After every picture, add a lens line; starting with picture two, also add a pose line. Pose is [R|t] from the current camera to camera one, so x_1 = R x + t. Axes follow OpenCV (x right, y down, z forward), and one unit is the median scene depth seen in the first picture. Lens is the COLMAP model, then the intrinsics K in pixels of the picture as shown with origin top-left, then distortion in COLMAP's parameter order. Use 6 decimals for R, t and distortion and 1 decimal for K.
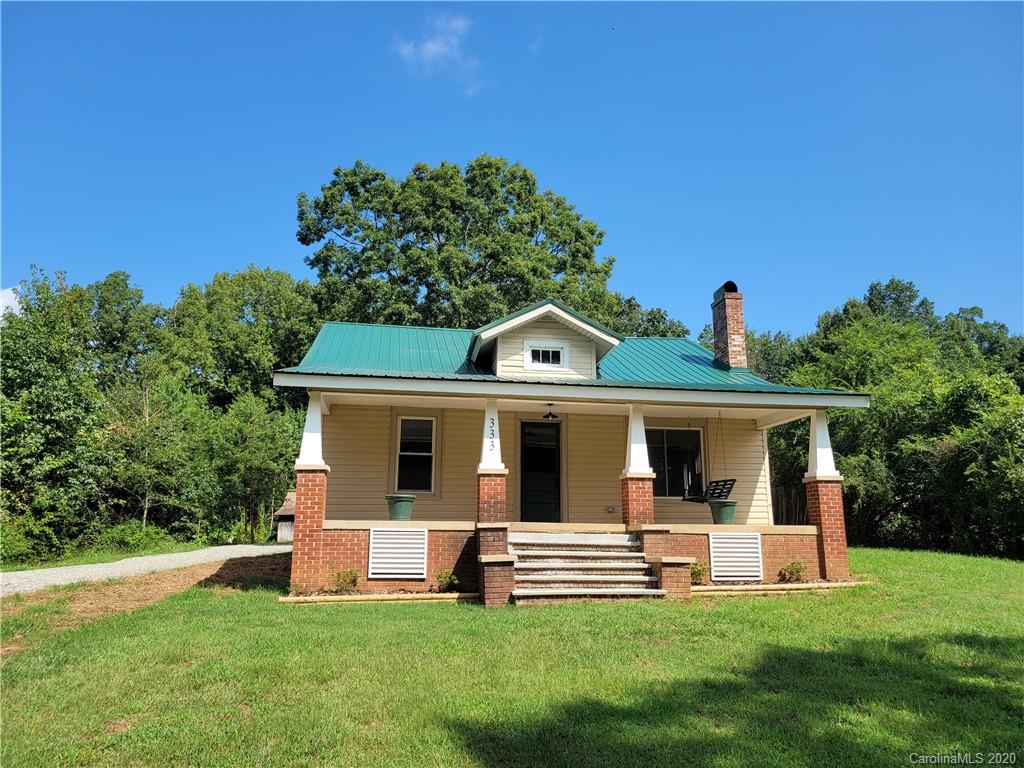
lens RADIAL K [[758.0, 0, 513.5], [0, 758.0, 382.5], [0, 0, 1]] dist [0.040460, -0.011720]
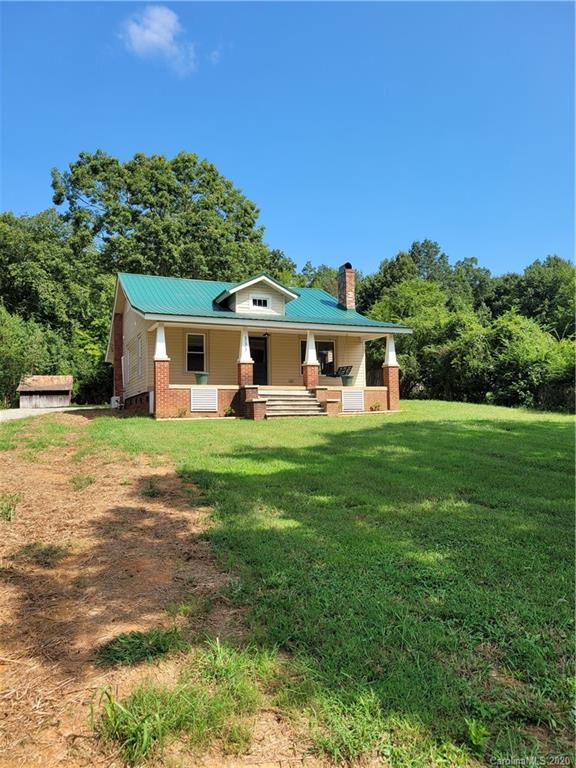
lens RADIAL K [[581.7, 0, 288.0], [0, 581.7, 384.0], [0, 0, 1]] dist [0.056600, -0.001556]
pose [[0.971437, -0.004426, 0.237255, -0.193051], [-0.031837, 0.988355, 0.148796, -0.042380], [-0.235150, -0.152099, 0.959984, -0.377546]]
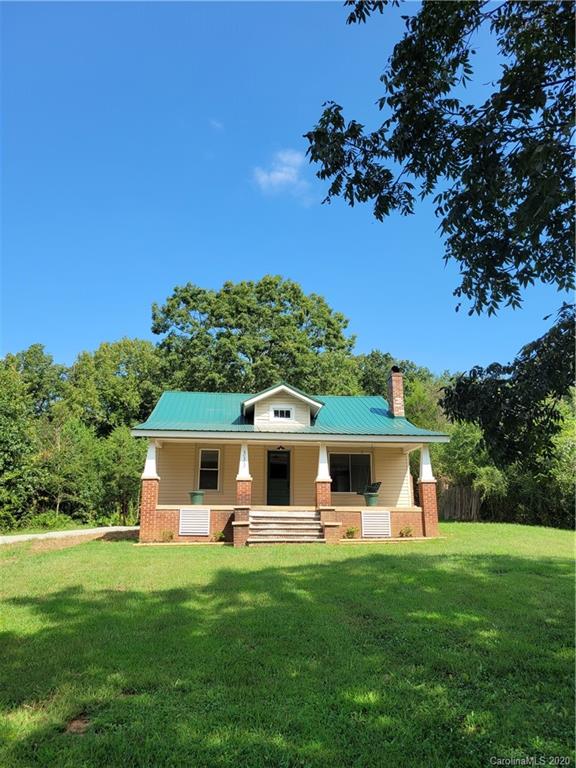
lens RADIAL K [[573.1, 0, 288.0], [0, 573.1, 384.0], [0, 0, 1]] dist [0.041947, -0.006178]
pose [[0.998243, -0.017035, -0.056760, 0.108502], [0.014544, 0.998925, -0.044016, -0.036112], [0.057448, 0.043113, 0.997417, -0.285456]]
